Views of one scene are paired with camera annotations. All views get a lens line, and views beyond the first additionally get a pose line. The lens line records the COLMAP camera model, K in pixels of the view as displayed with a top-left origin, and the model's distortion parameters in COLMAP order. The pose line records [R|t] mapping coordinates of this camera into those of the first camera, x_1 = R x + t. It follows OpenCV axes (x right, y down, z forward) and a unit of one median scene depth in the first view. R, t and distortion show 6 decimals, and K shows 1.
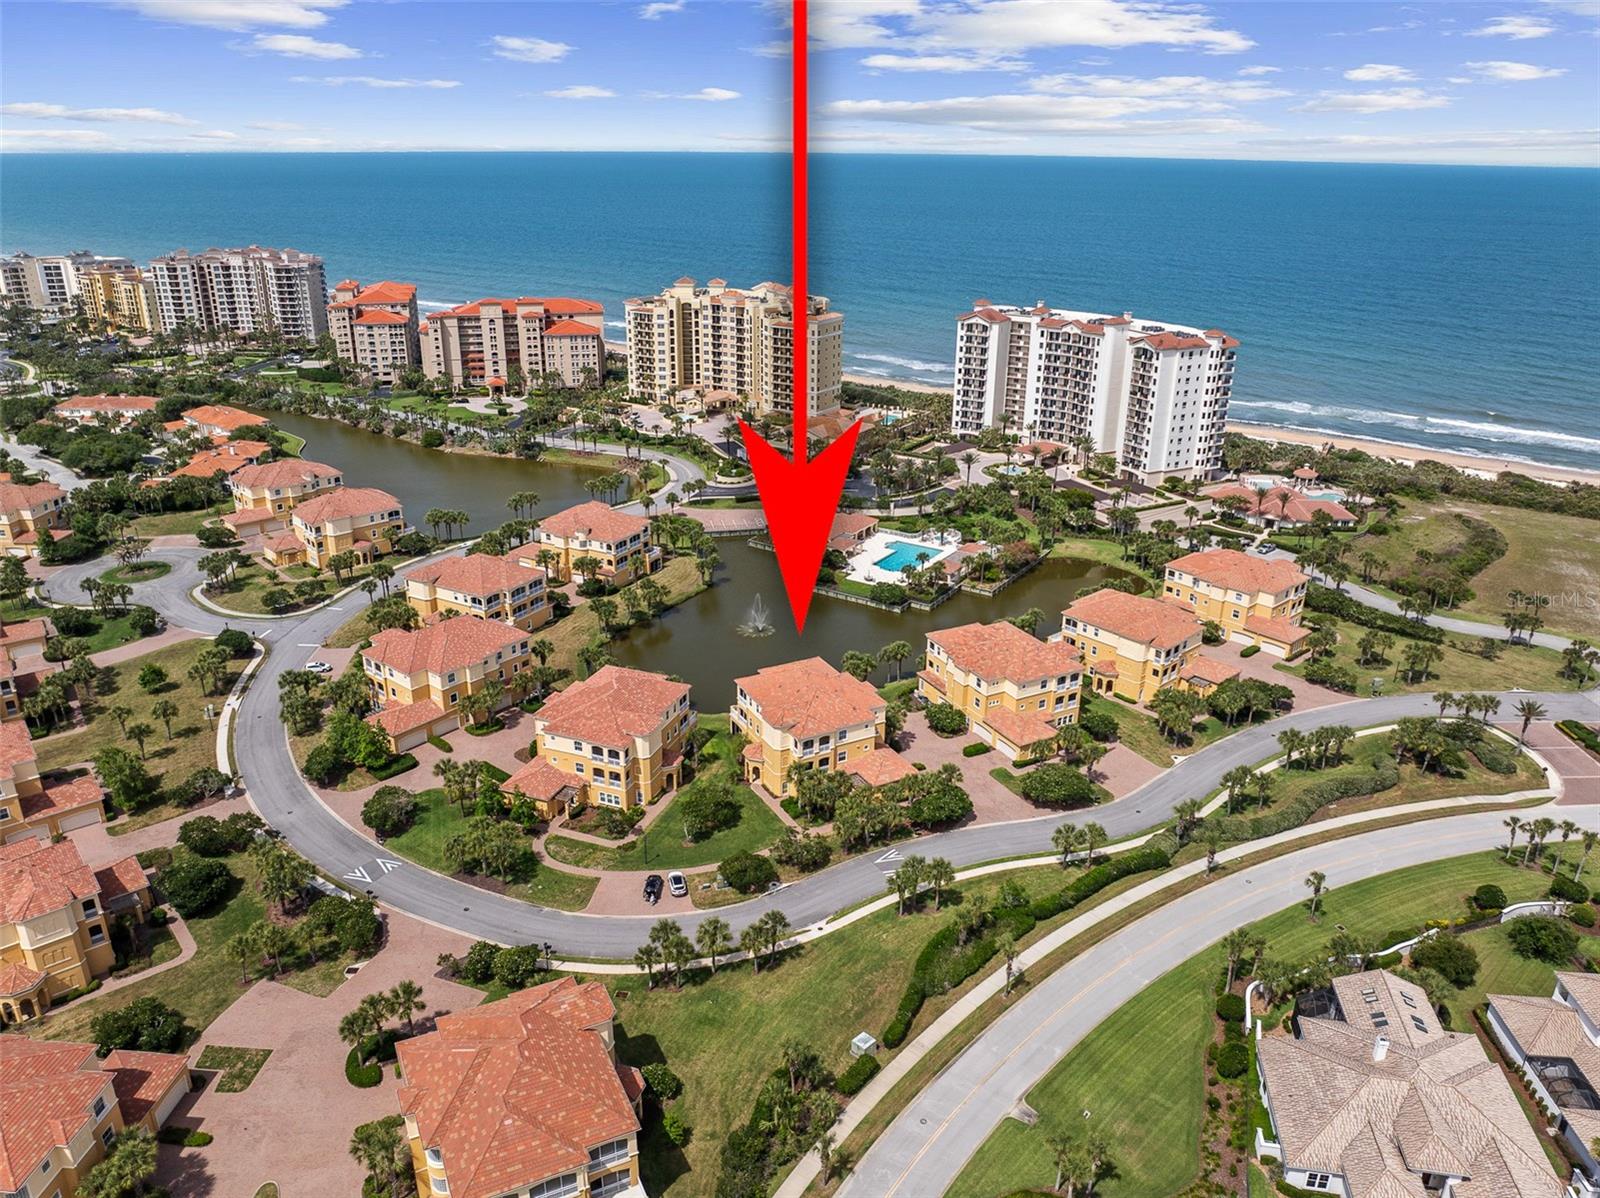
lens RADIAL K [[1128.5, 0, 800.0], [0, 1128.5, 599.0], [0, 0, 1]] dist [-0.033003, -0.005480]
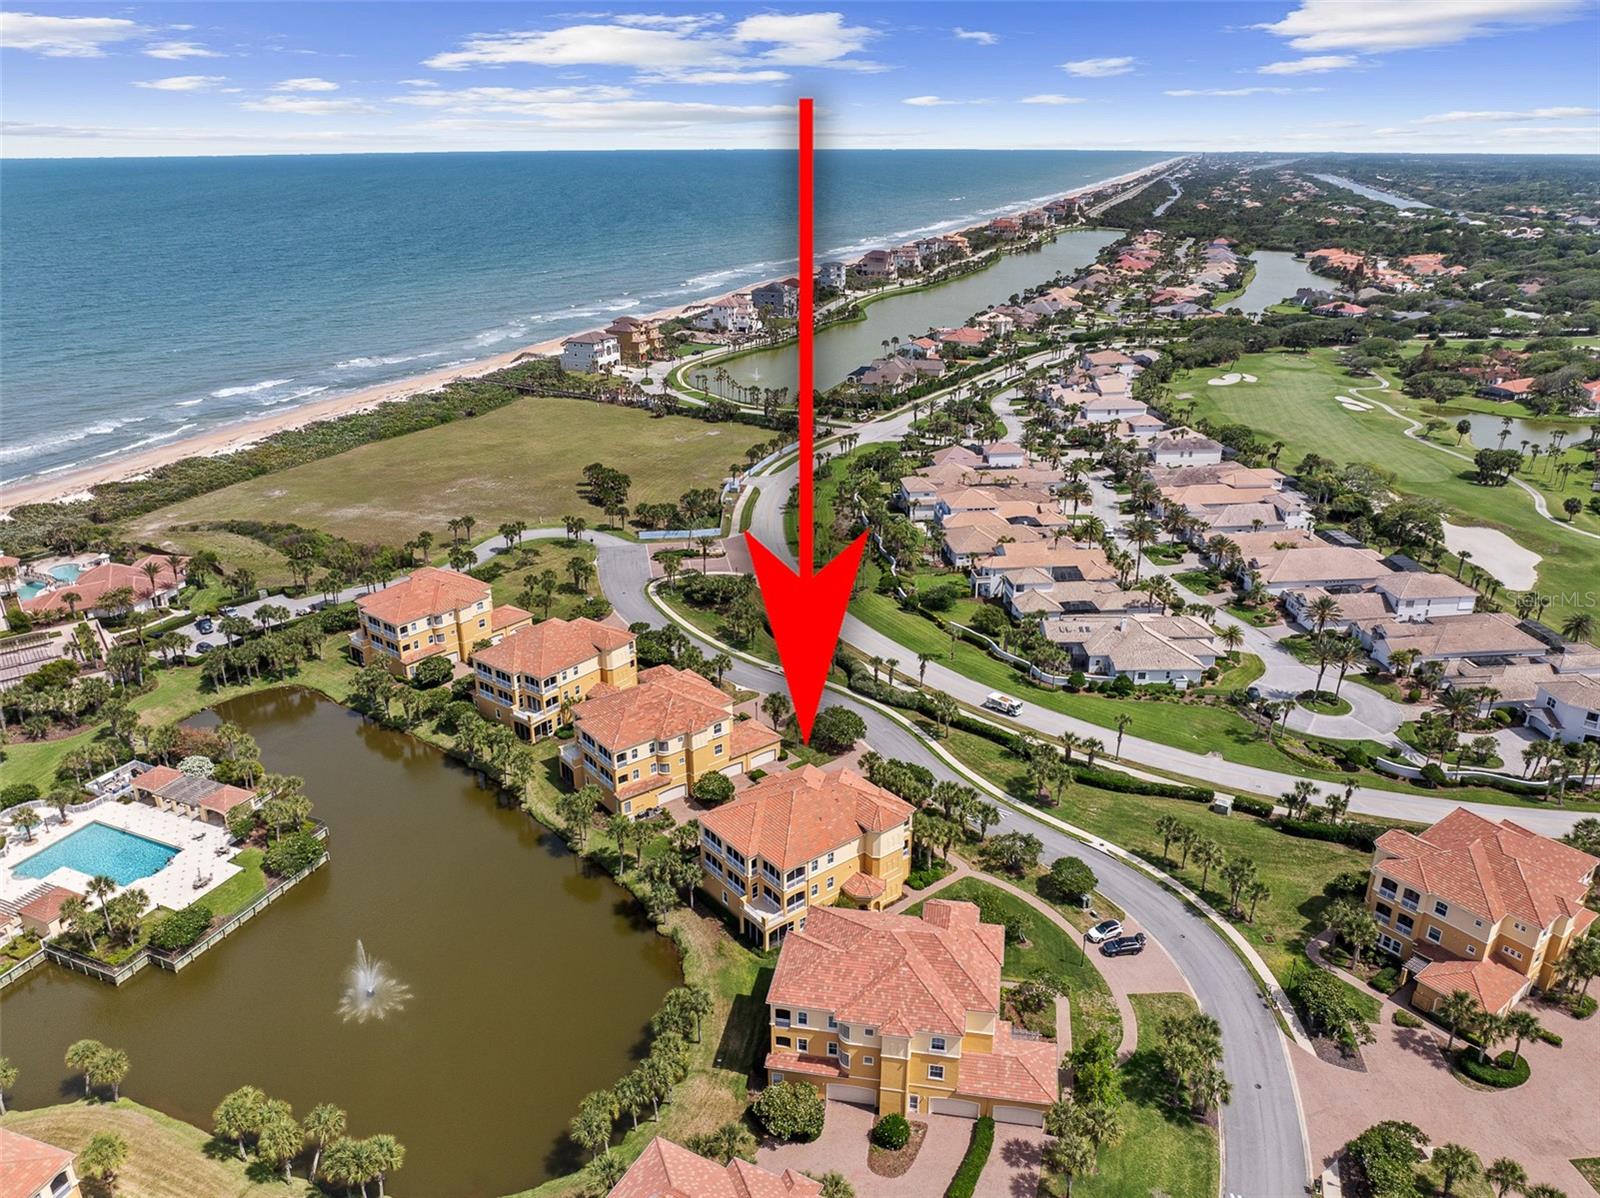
lens RADIAL K [[1128.5, 0, 800.0], [0, 1128.5, 599.0], [0, 0, 1]] dist [-0.033003, -0.005480]
pose [[-0.184929, -0.374264, 0.908696, -0.410660], [0.364936, 0.832376, 0.417099, -0.235580], [-0.912482, 0.408749, -0.017348, 0.573275]]
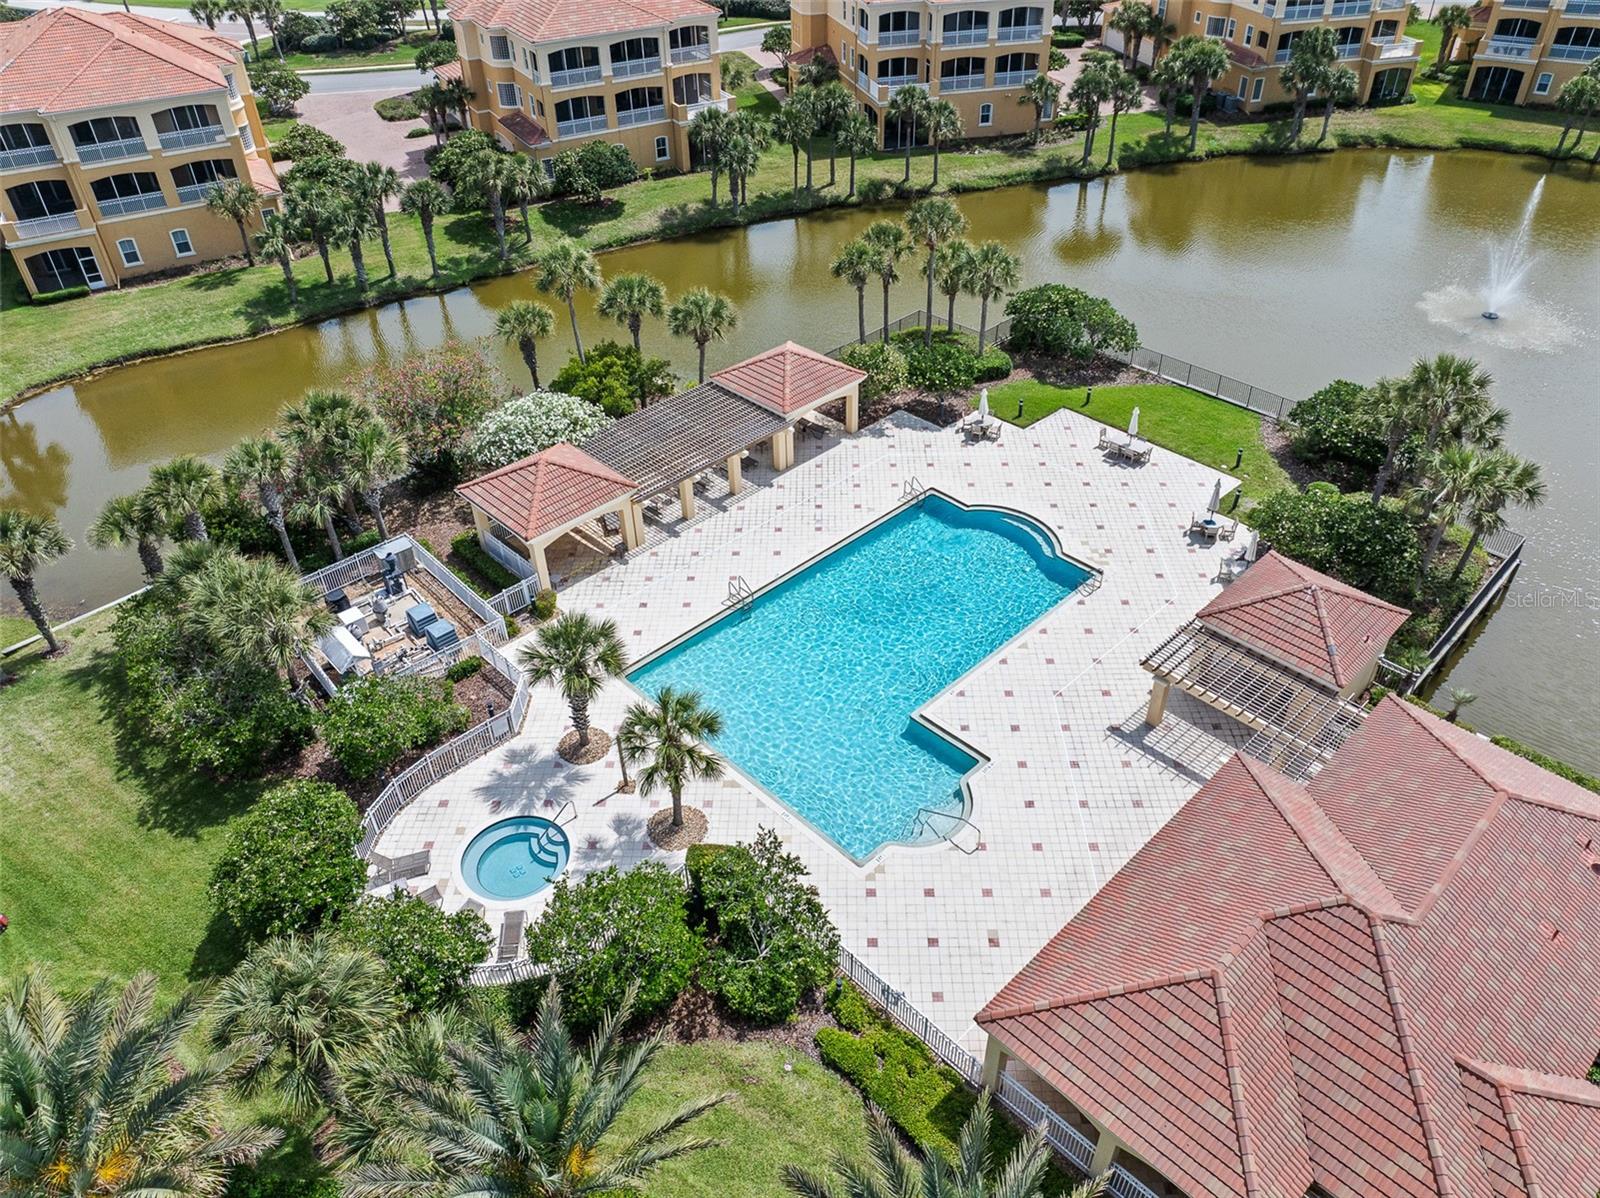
lens RADIAL K [[1136.8, 0, 800.0], [0, 1136.8, 599.0], [0, 0, 1]] dist [-0.064342, 0.041080]
pose [[-0.975479, -0.125519, 0.180792, 0.069259], [0.094895, 0.501301, 0.860054, -0.171950], [-0.198584, 0.856120, -0.477098, 0.990332]]
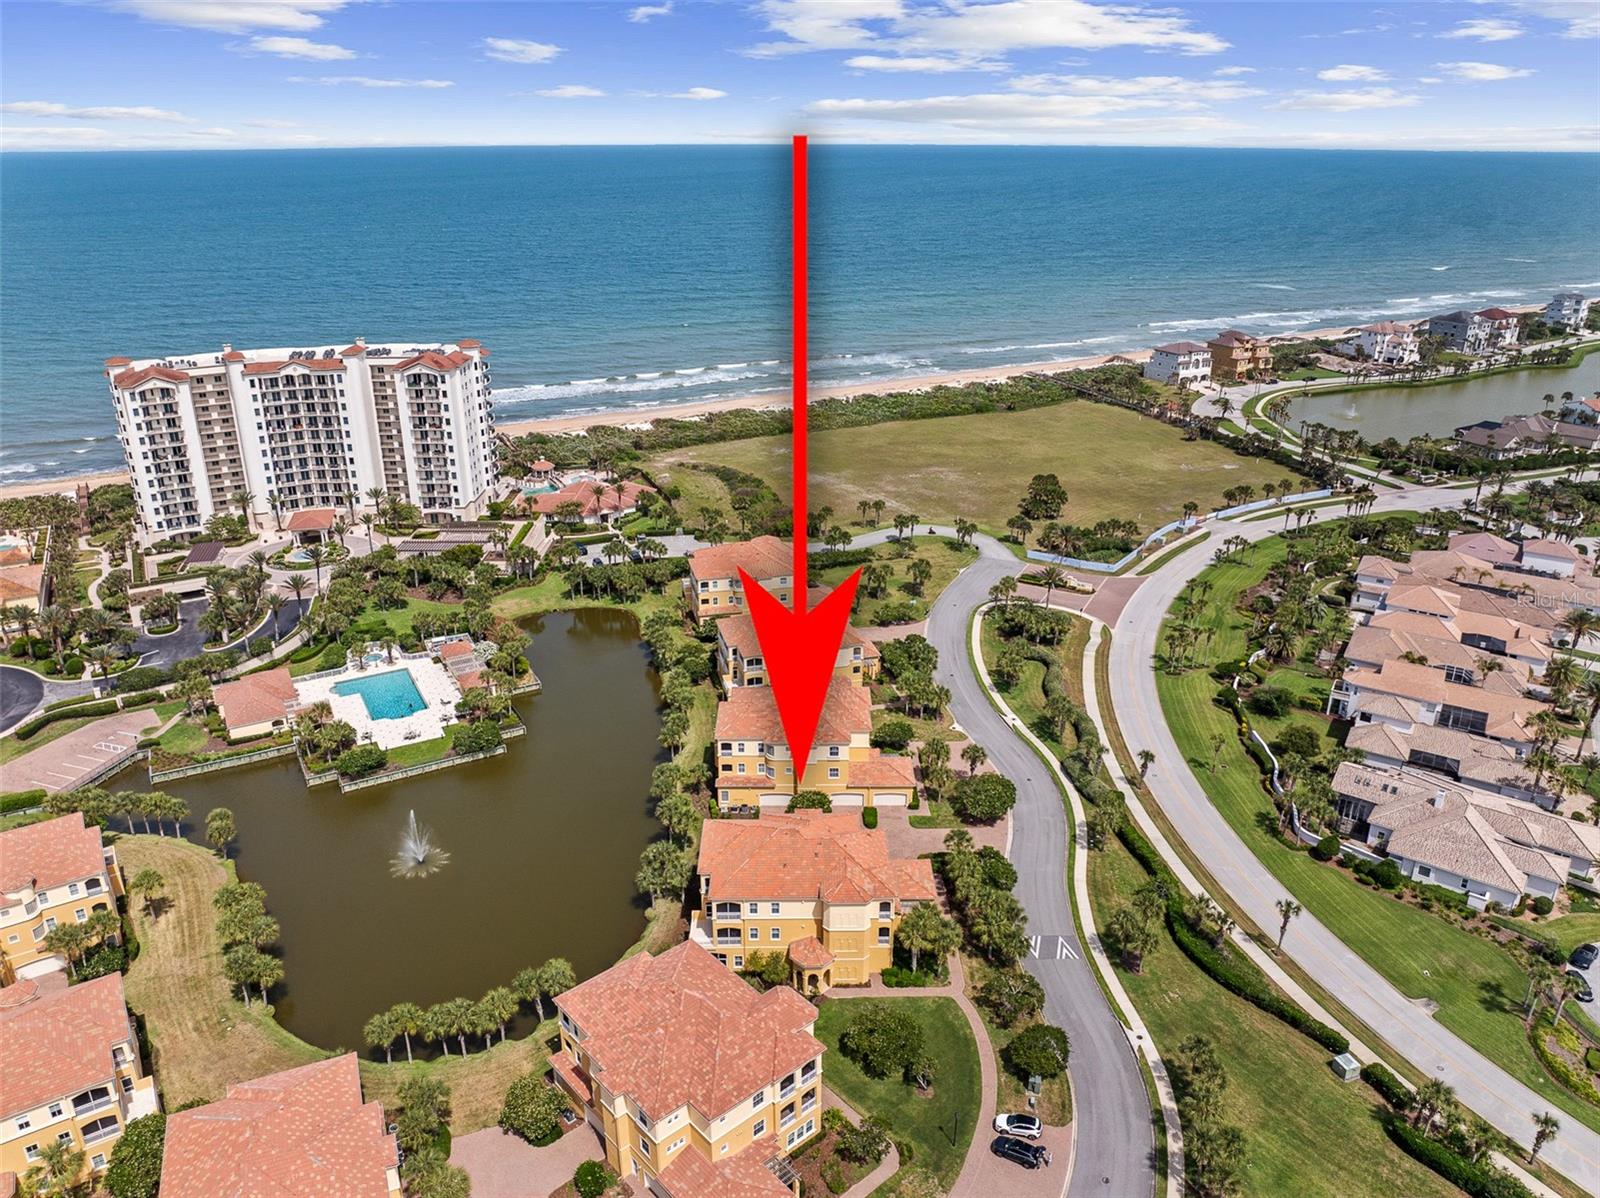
lens RADIAL K [[1128.5, 0, 800.0], [0, 1128.5, 599.0], [0, 0, 1]] dist [-0.033003, -0.005480]
pose [[0.458709, -0.342565, 0.819900, -0.342355], [0.332752, 0.921785, 0.198970, -0.140669], [-0.823931, 0.181554, 0.536820, 0.327314]]
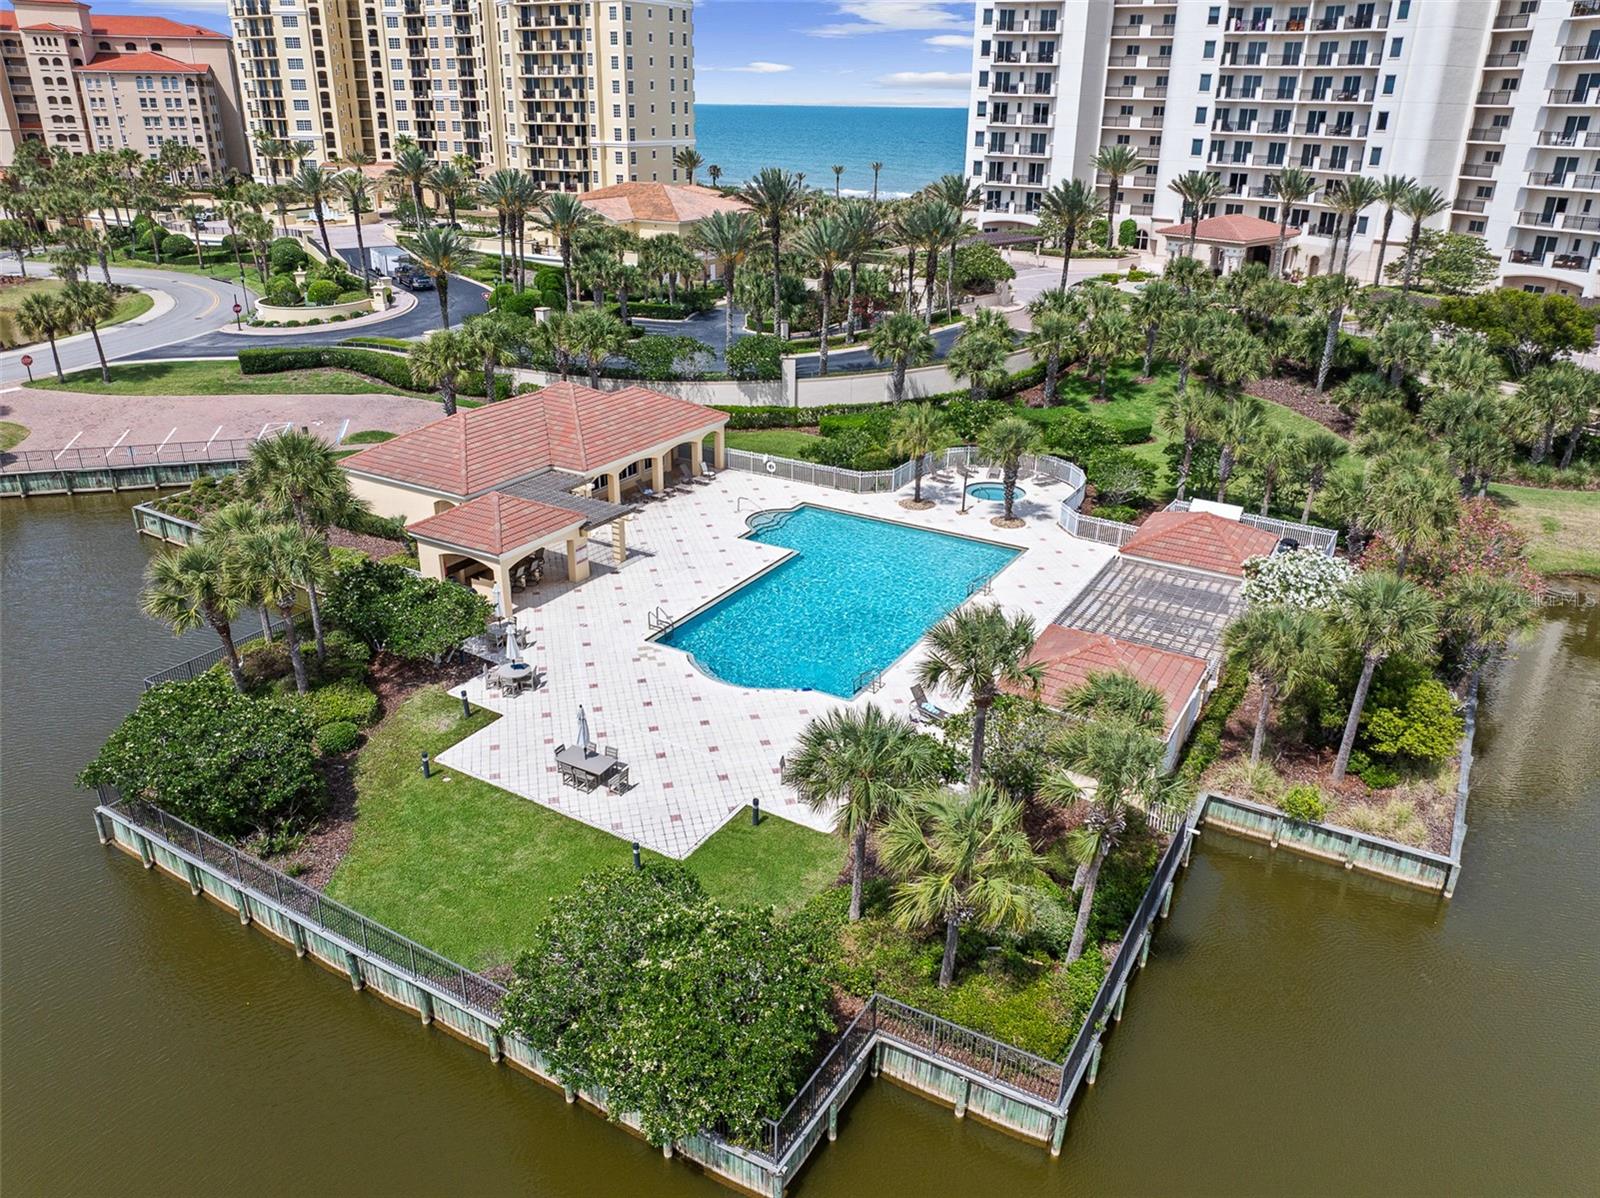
lens RADIAL K [[1136.8, 0, 800.0], [0, 1136.8, 599.0], [0, 0, 1]] dist [-0.064342, 0.041080]
pose [[0.998808, -0.014822, 0.046514, 0.071058], [0.013143, 0.999258, 0.036213, -0.039043], [-0.047016, -0.035559, 0.998261, 0.738217]]
